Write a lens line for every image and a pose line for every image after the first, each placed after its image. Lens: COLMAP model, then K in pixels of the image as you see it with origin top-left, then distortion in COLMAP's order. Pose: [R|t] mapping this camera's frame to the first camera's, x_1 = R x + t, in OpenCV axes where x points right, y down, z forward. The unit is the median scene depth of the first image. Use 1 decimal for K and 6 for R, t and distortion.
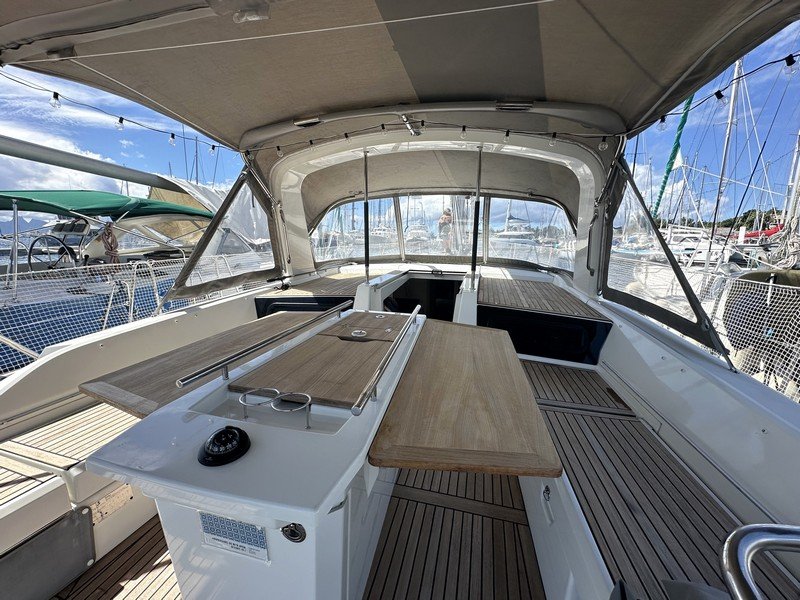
lens RADIAL K [[329.1, 0, 398.5], [0, 329.1, 299.3], [0, 0, 1]] dist [-0.000862, 0.000064]
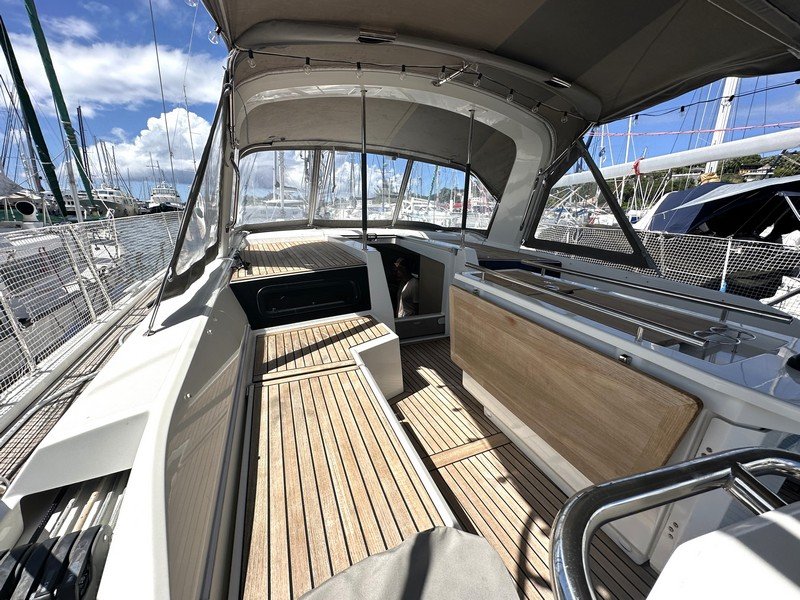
lens RADIAL K [[329.1, 0, 404.3], [0, 329.1, 297.5], [0, 0, 1]] dist [-0.000862, 0.000064]
pose [[0.768523, -0.163721, 0.618520, -0.774739], [0.108662, 0.986062, 0.125995, -0.030619], [-0.630527, -0.029620, 0.775602, 0.339005]]
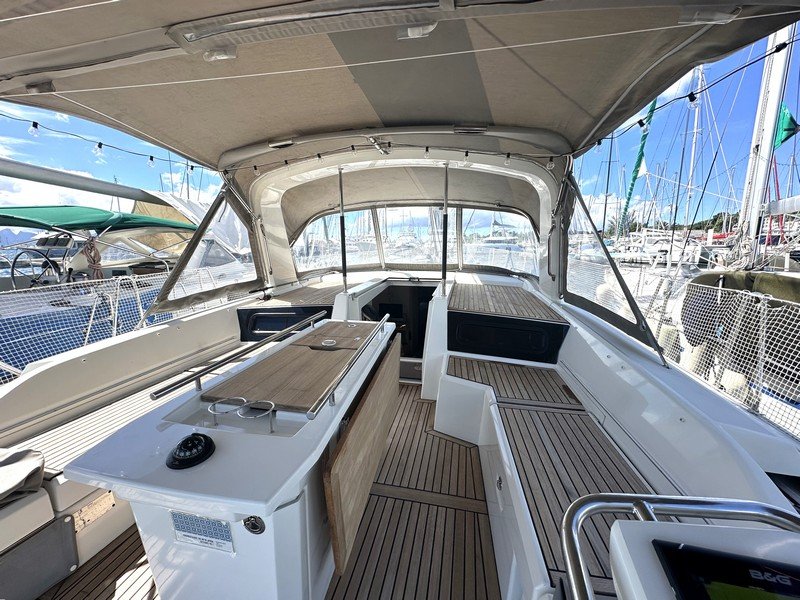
lens RADIAL K [[329.1, 0, 402.3], [0, 329.1, 298.0], [0, 0, 1]] dist [-0.000862, 0.000064]
pose [[0.998868, -0.024648, 0.040688, 0.056697], [0.025362, 0.999532, -0.017126, -0.013358], [-0.040247, 0.018138, 0.999025, -0.064188]]
